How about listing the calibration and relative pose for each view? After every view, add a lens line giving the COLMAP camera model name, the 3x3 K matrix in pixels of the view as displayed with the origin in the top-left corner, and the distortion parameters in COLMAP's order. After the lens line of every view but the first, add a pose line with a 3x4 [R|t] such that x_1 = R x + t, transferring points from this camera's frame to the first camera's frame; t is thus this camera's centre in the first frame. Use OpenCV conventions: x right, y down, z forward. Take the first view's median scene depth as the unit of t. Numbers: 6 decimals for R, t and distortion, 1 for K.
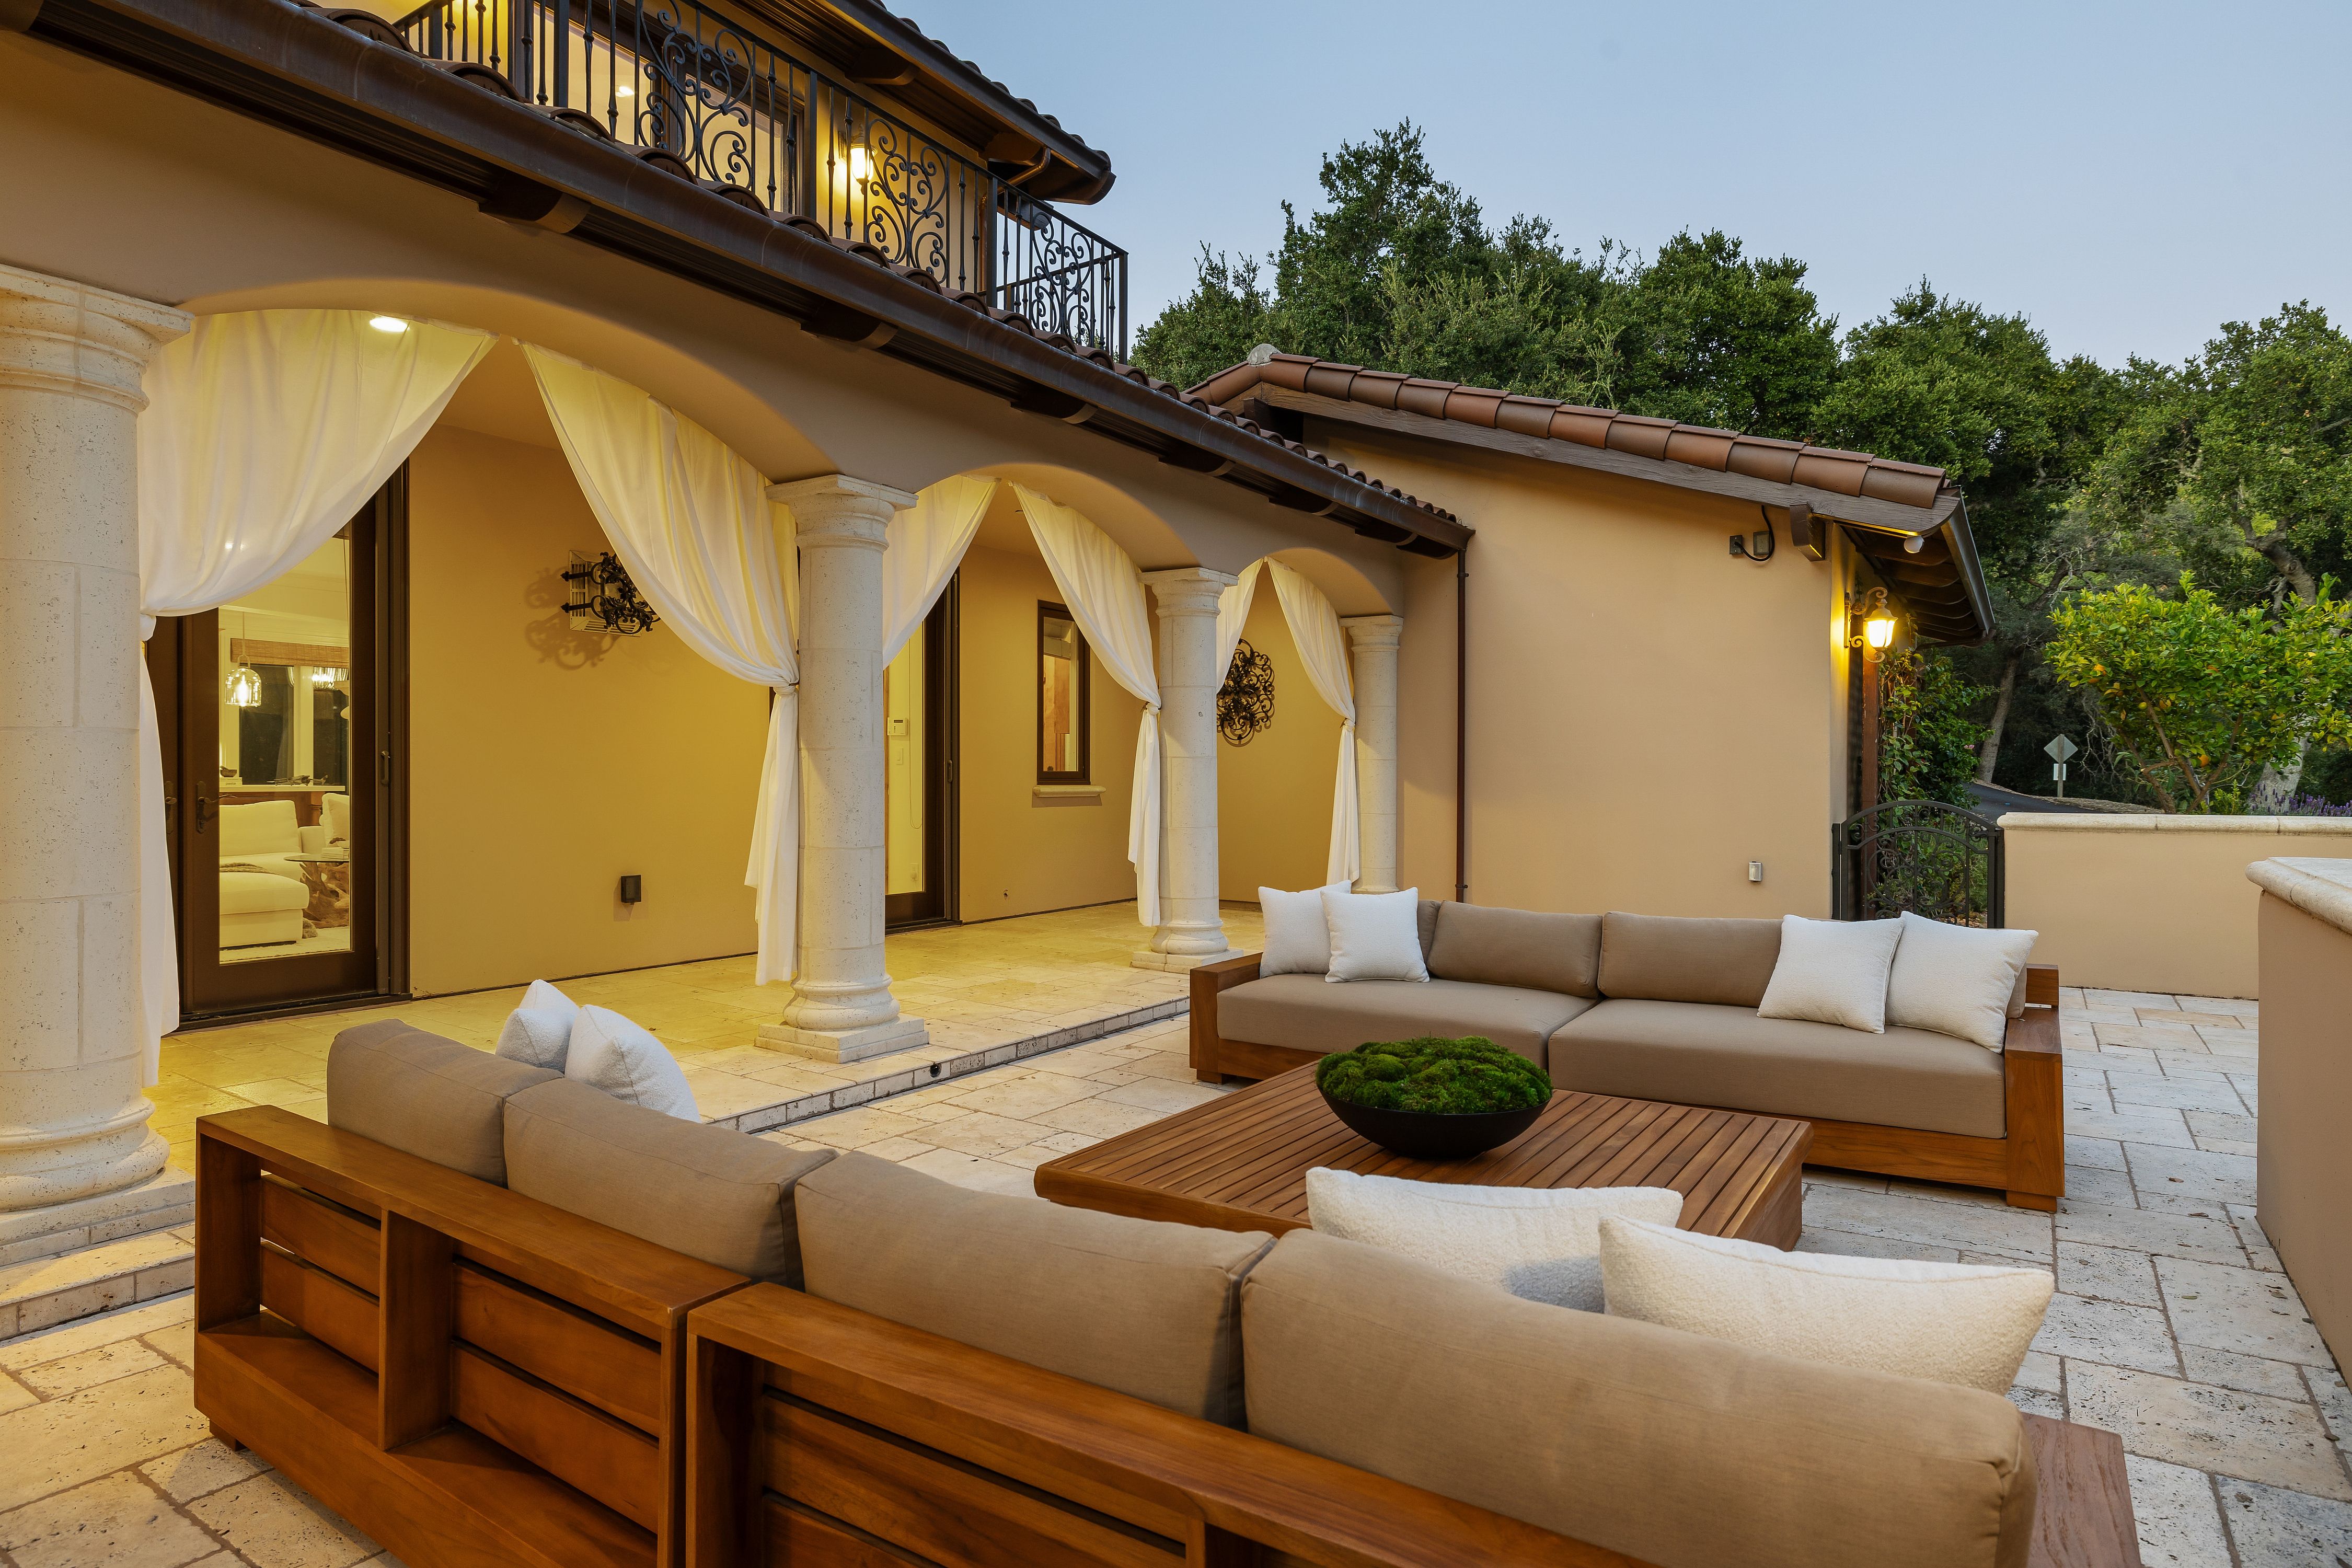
lens RADIAL K [[1275.1, 0, 1171.0], [0, 1275.1, 791.7], [0, 0, 1]] dist [0.003338, -0.000043]
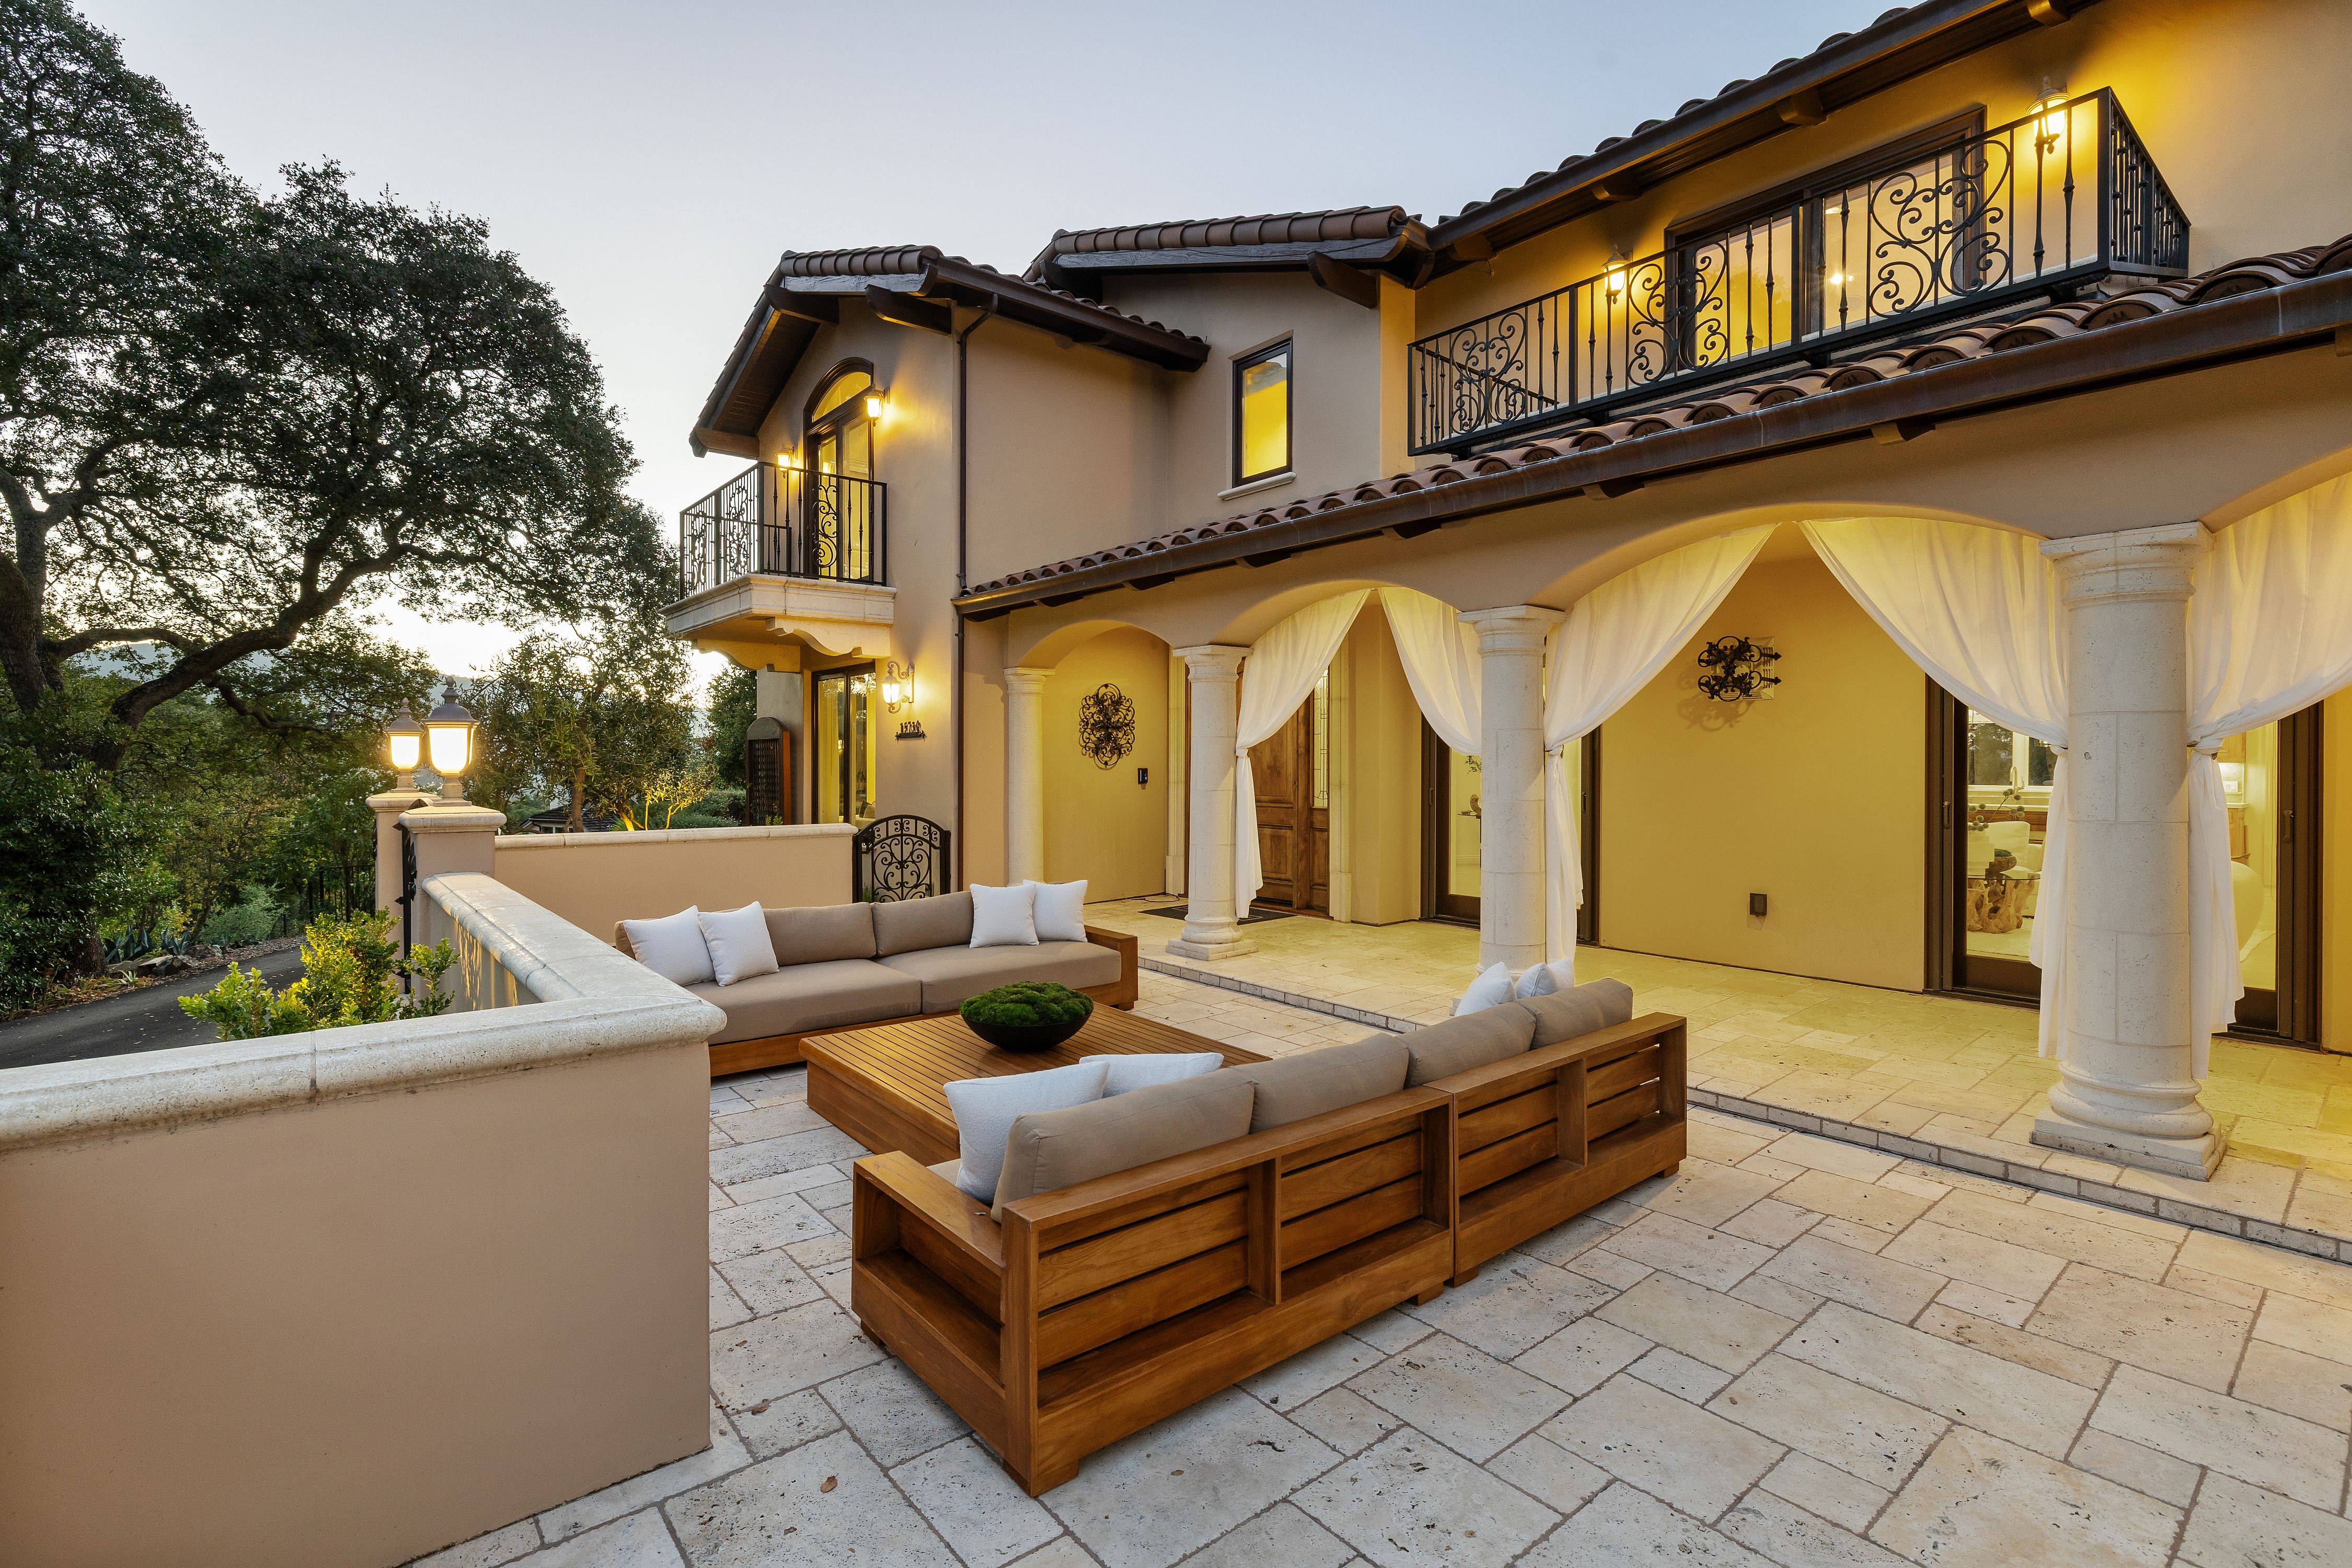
lens RADIAL K [[1068.8, 0, 1183.2], [0, 1068.8, 772.2], [0, 0, 1]] dist [-0.001726, -0.000074]
pose [[-0.280796, -0.001805, -0.959766, 0.724290], [-0.017028, 0.999850, 0.003101, -0.045558], [0.959616, 0.017214, -0.280785, 0.754747]]
